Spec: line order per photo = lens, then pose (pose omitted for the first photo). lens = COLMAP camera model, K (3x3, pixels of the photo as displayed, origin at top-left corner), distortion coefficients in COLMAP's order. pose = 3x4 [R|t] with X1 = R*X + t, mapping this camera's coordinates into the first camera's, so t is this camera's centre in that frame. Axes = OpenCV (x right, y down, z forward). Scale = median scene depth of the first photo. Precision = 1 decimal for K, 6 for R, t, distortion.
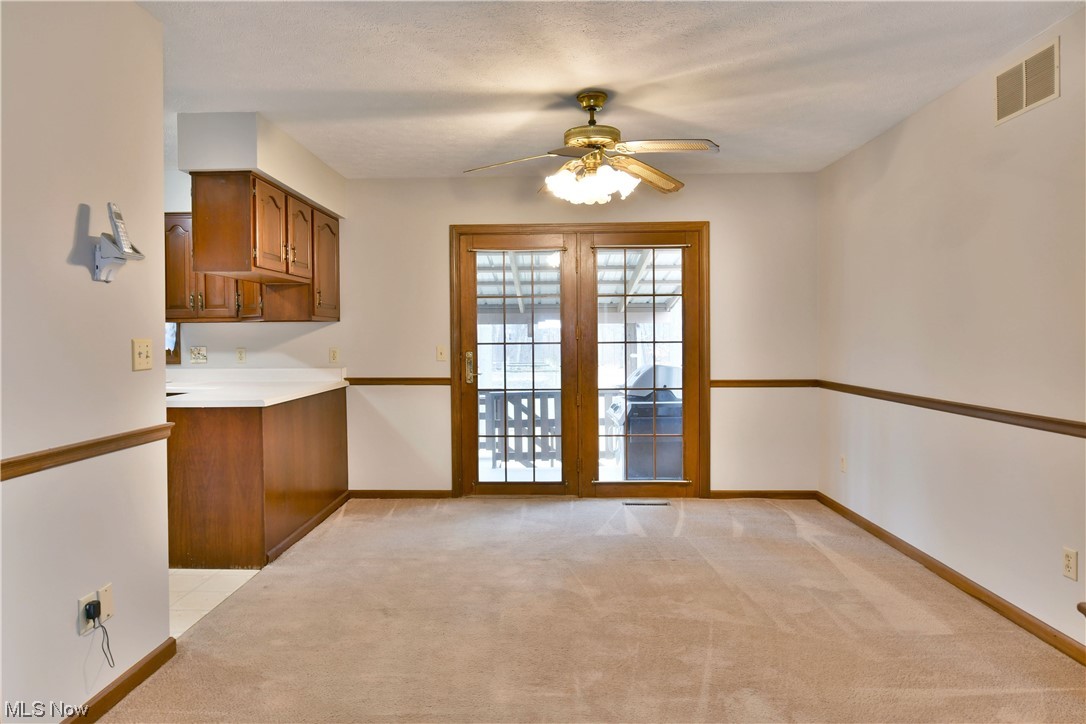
lens RADIAL K [[692.8, 0, 543.0], [0, 692.8, 362.0], [0, 0, 1]] dist [-0.074690, 0.000008]
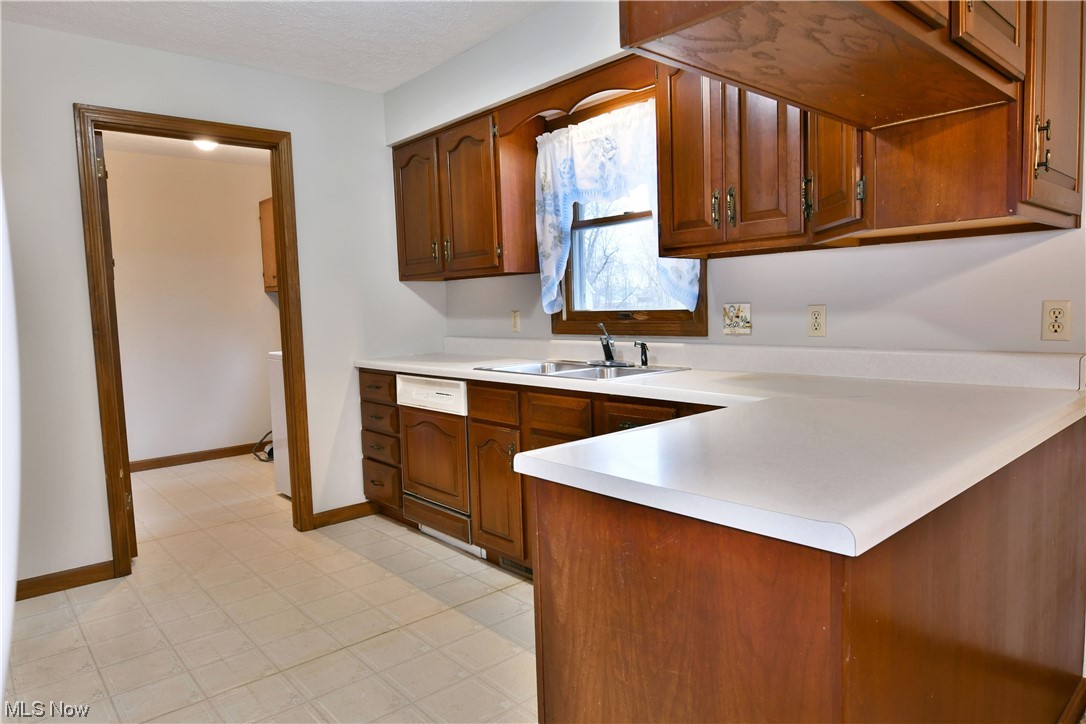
lens RADIAL K [[692.8, 0, 543.0], [0, 692.8, 362.0], [0, 0, 1]] dist [-0.074690, 0.000008]
pose [[0.675743, 0.042226, -0.735927, -0.234437], [0.006907, 0.997951, 0.063602, -0.012819], [0.737105, -0.048062, 0.674067, 0.571549]]
